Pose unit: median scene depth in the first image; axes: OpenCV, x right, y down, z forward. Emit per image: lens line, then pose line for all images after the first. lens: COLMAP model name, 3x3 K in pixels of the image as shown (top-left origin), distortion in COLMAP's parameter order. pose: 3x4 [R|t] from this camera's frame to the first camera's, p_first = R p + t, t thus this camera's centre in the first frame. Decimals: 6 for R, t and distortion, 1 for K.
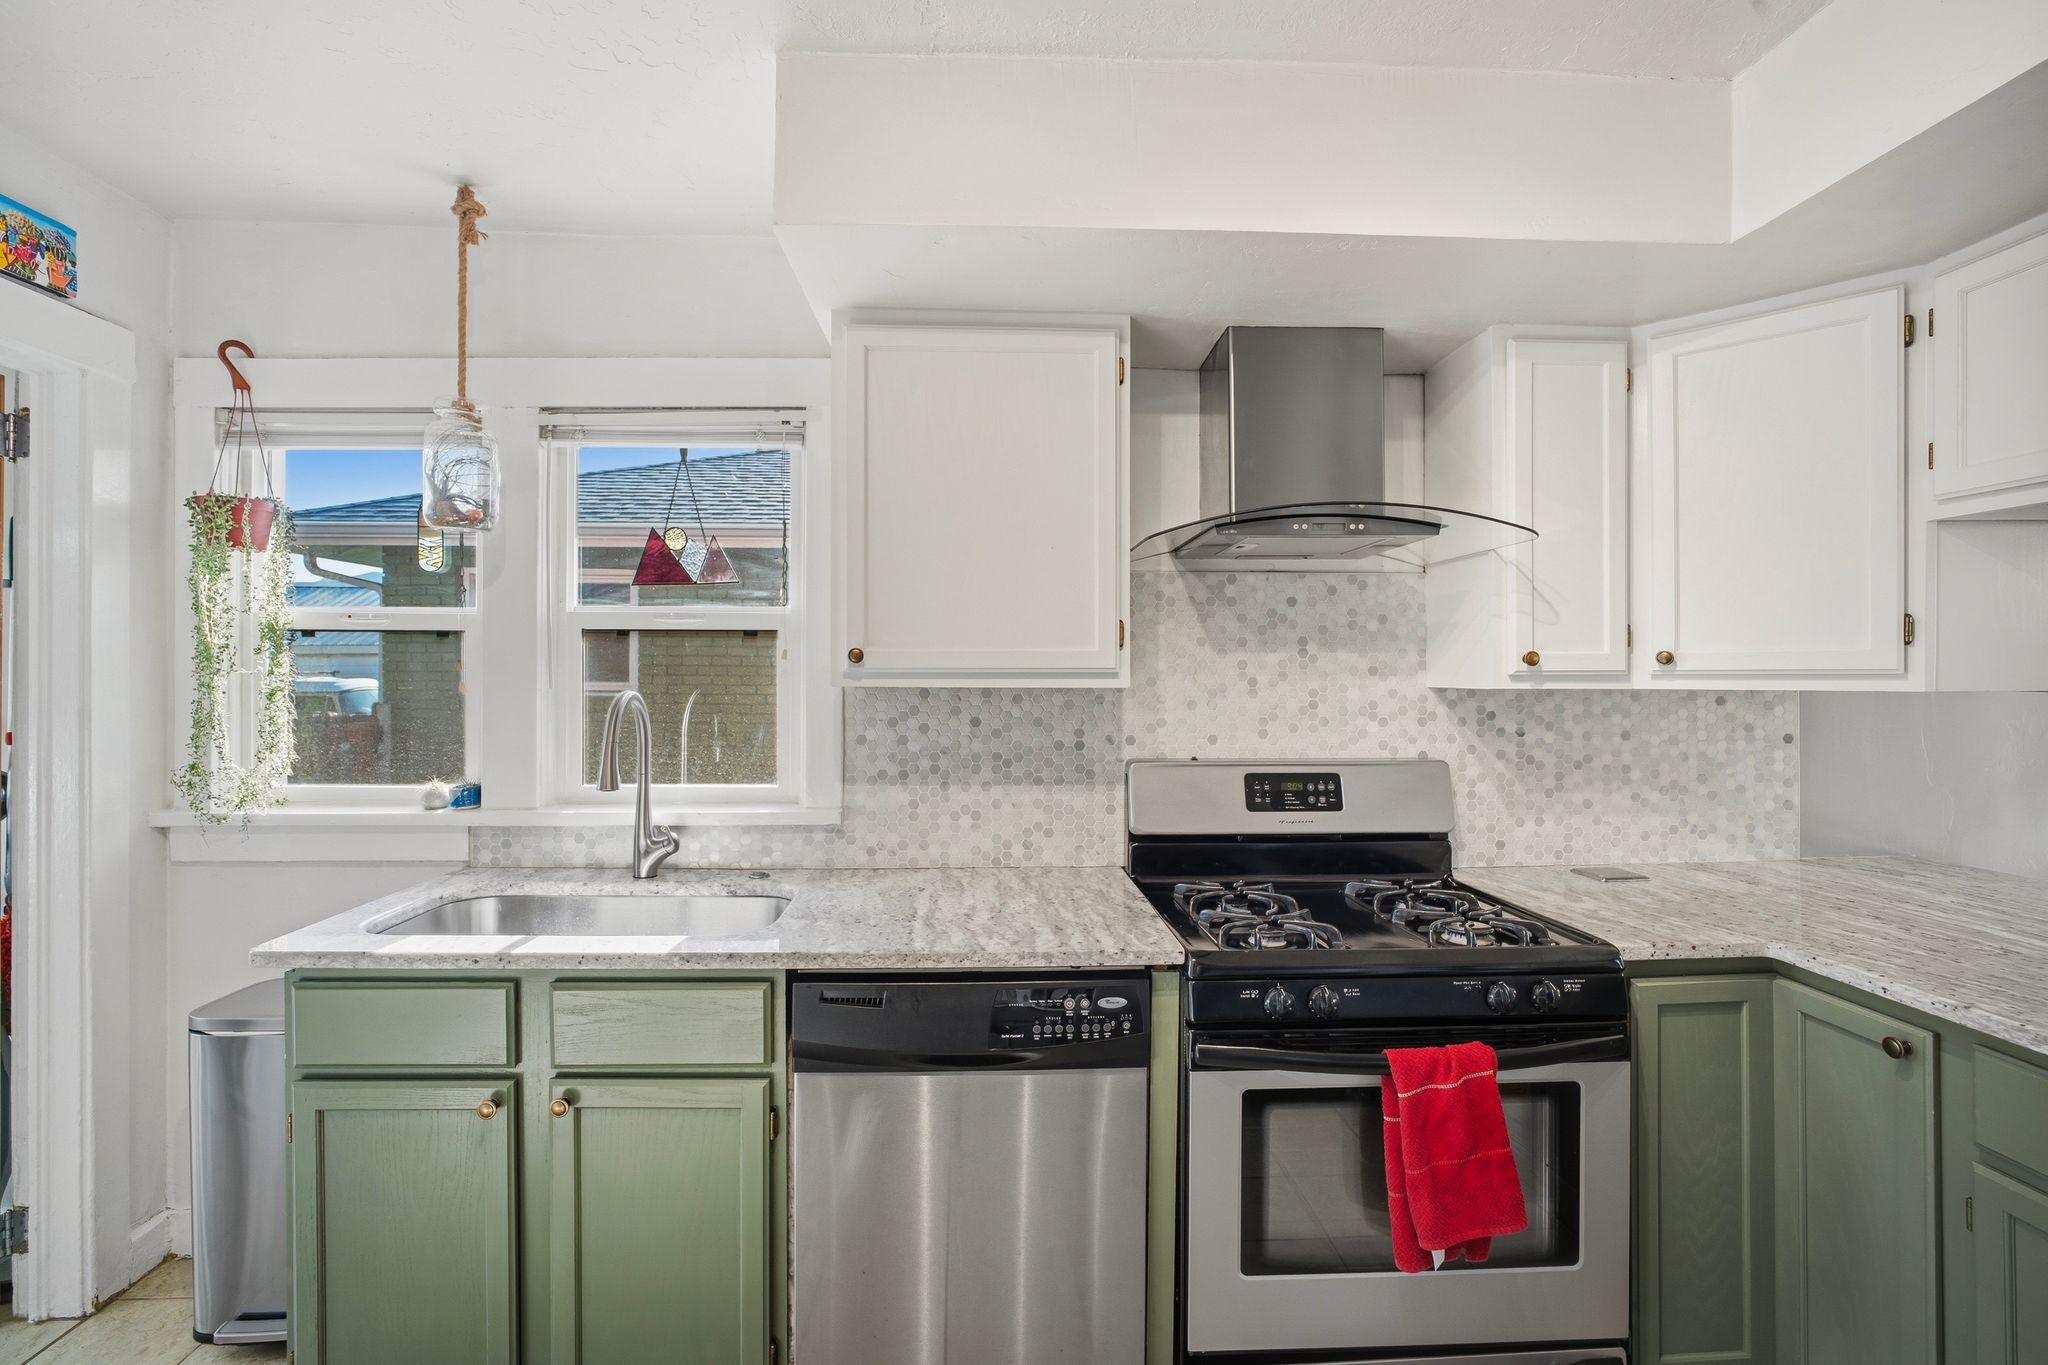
lens RADIAL K [[898.2, 0, 1011.9], [0, 898.2, 678.8], [0, 0, 1]] dist [-0.039002, 0.015479]
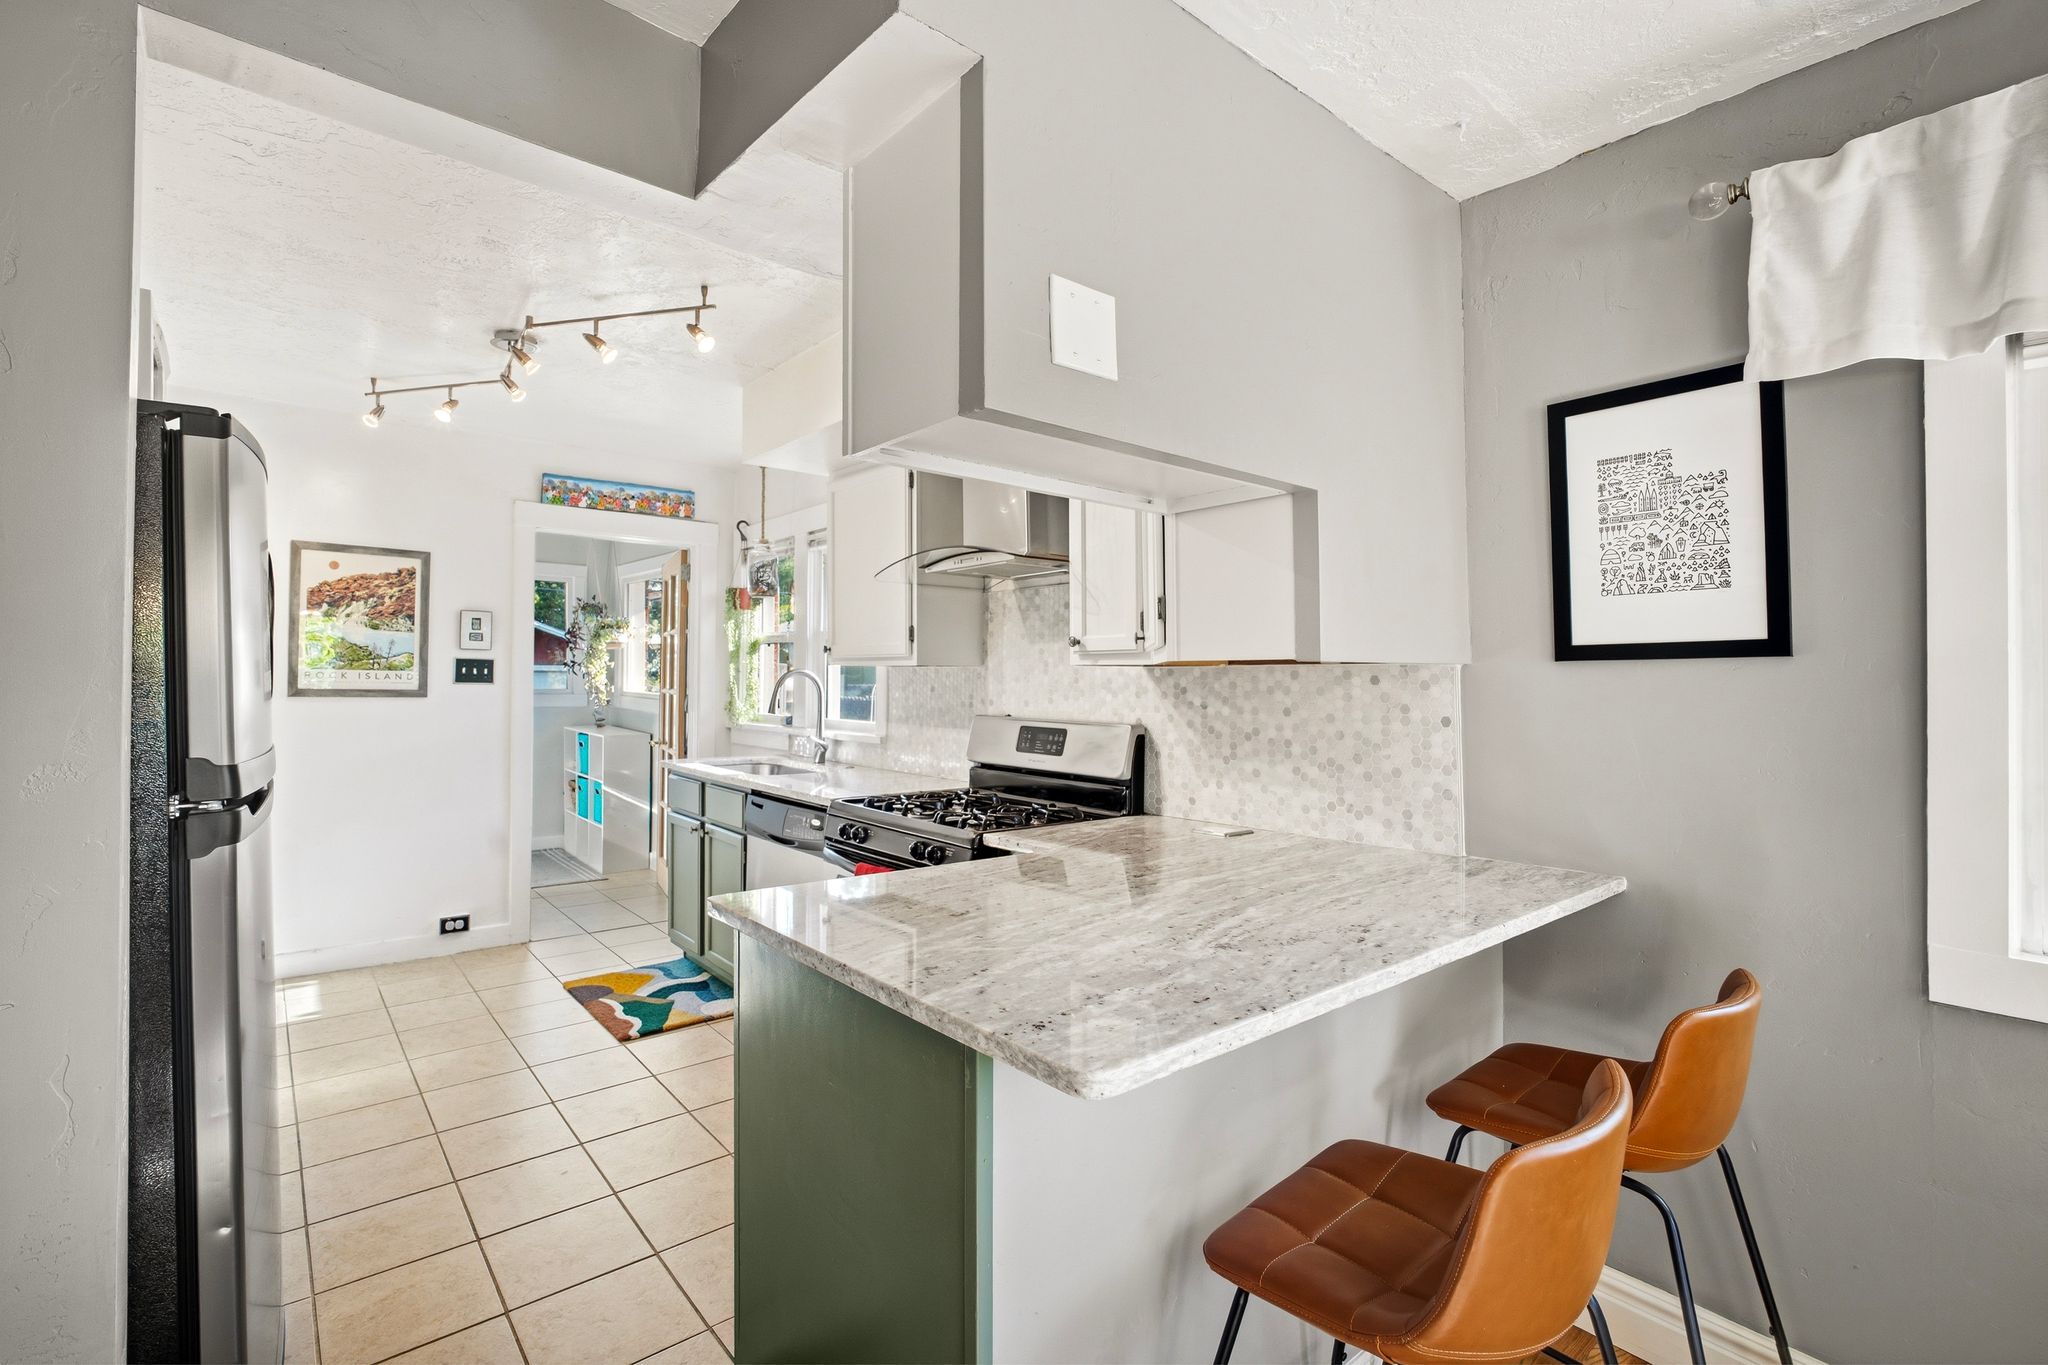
lens RADIAL K [[921.6, 0, 1016.4], [0, 921.6, 681.9], [0, 0, 1]] dist [-0.033075, 0.015823]
pose [[0.618887, 0.007680, -0.785443, 1.383478], [-0.010735, 0.999942, 0.001320, 0.030814], [0.785407, 0.007615, 0.618933, 0.062229]]
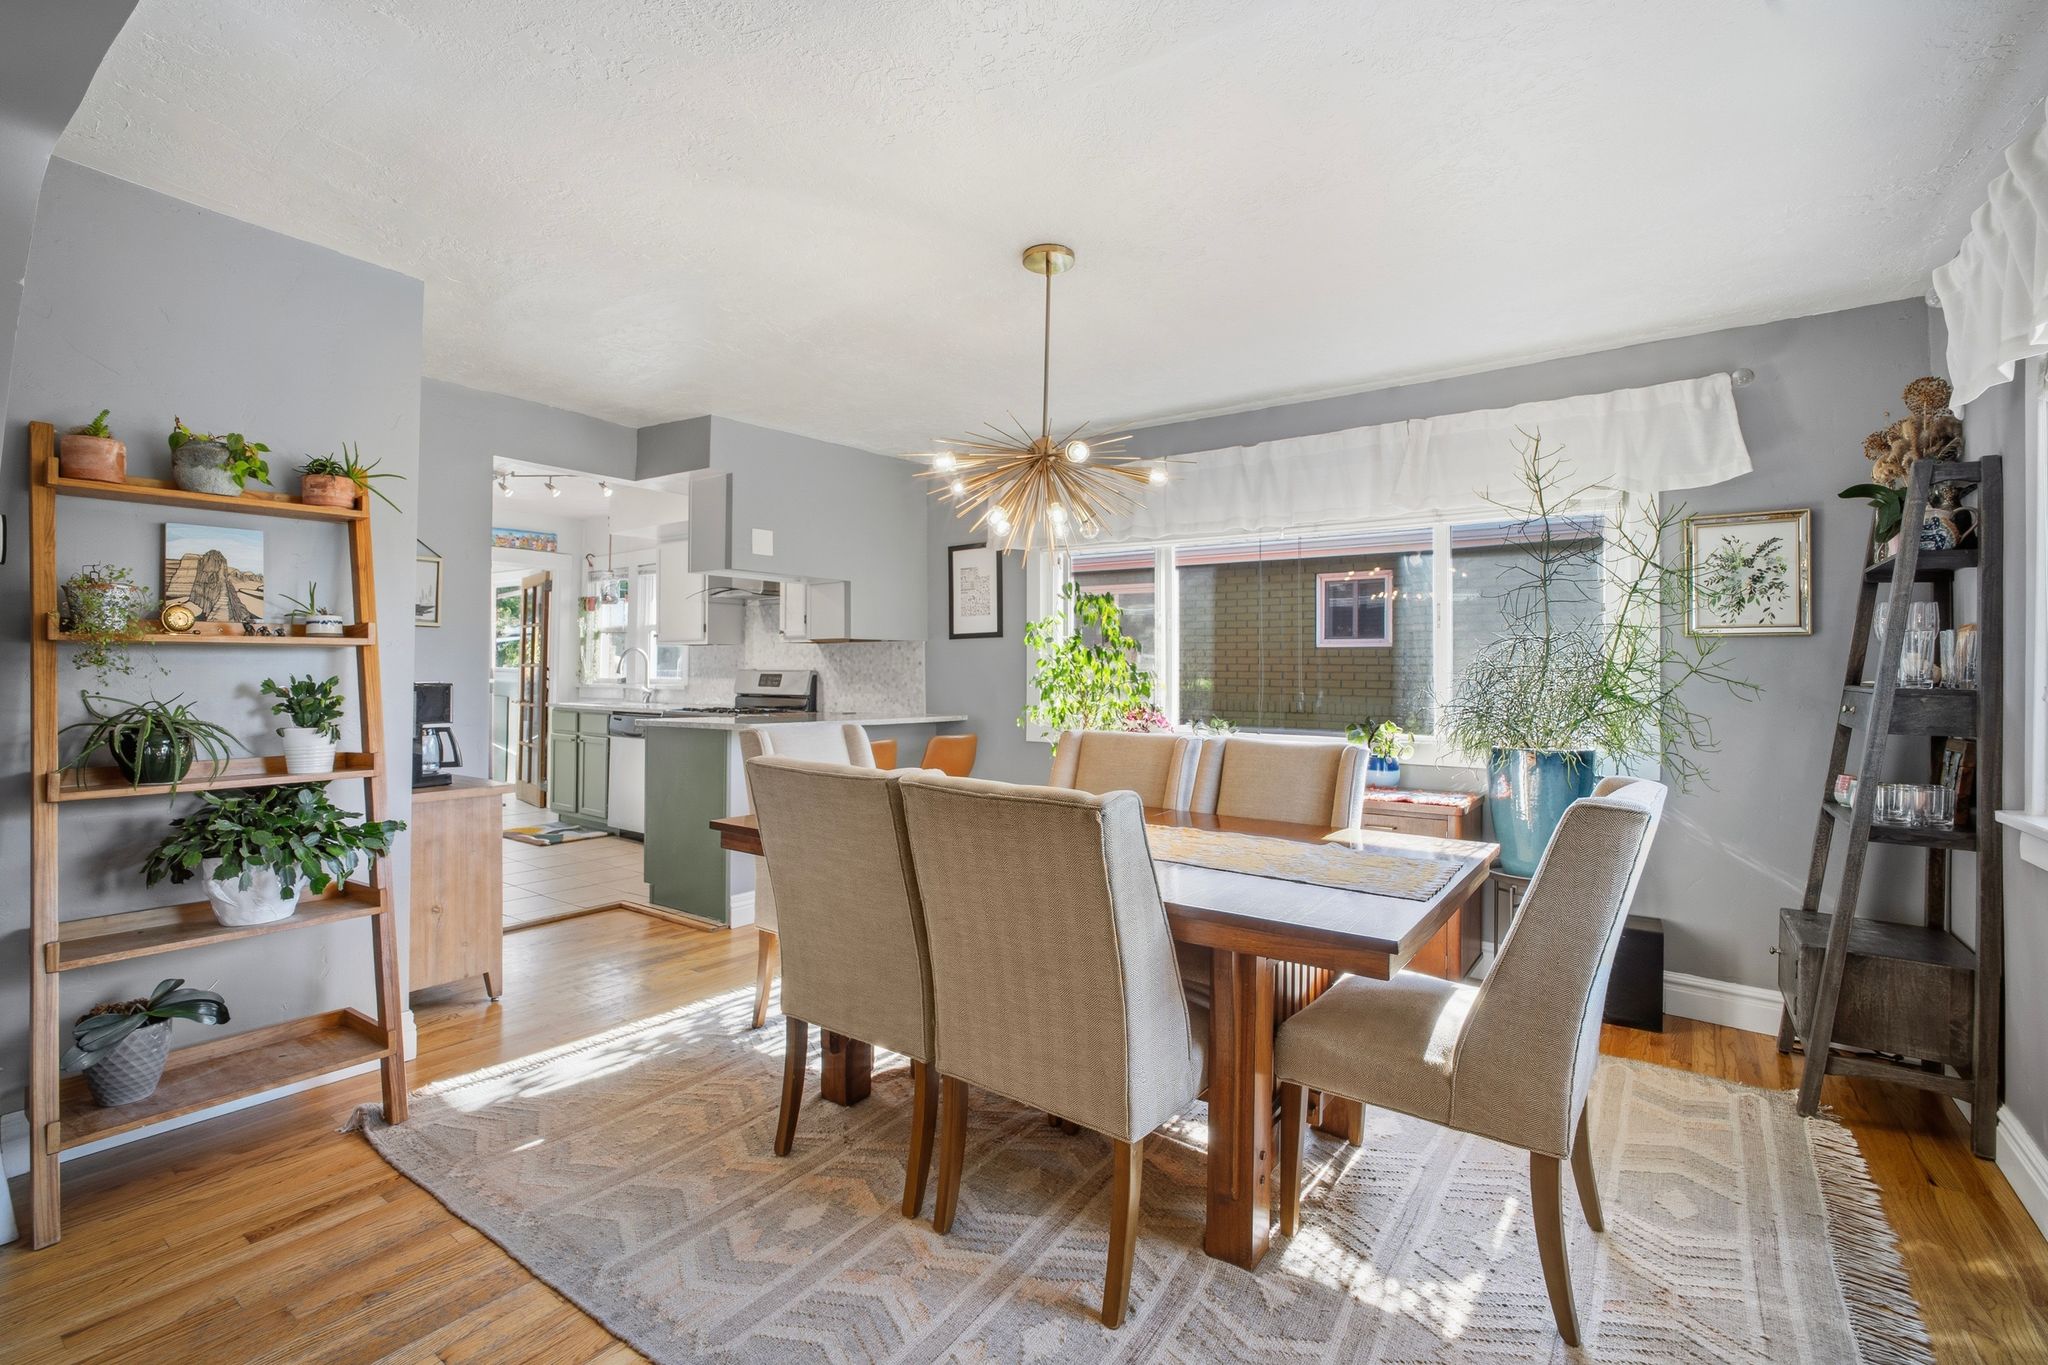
lens RADIAL K [[914.9, 0, 1014.6], [0, 914.9, 667.3], [0, 0, 1]] dist [-0.042138, 0.016532]
pose [[0.782577, 0.000591, -0.622554, 2.694730], [-0.010686, 0.999865, -0.012483, 0.109345], [0.622463, 0.016422, 0.782477, -0.806843]]
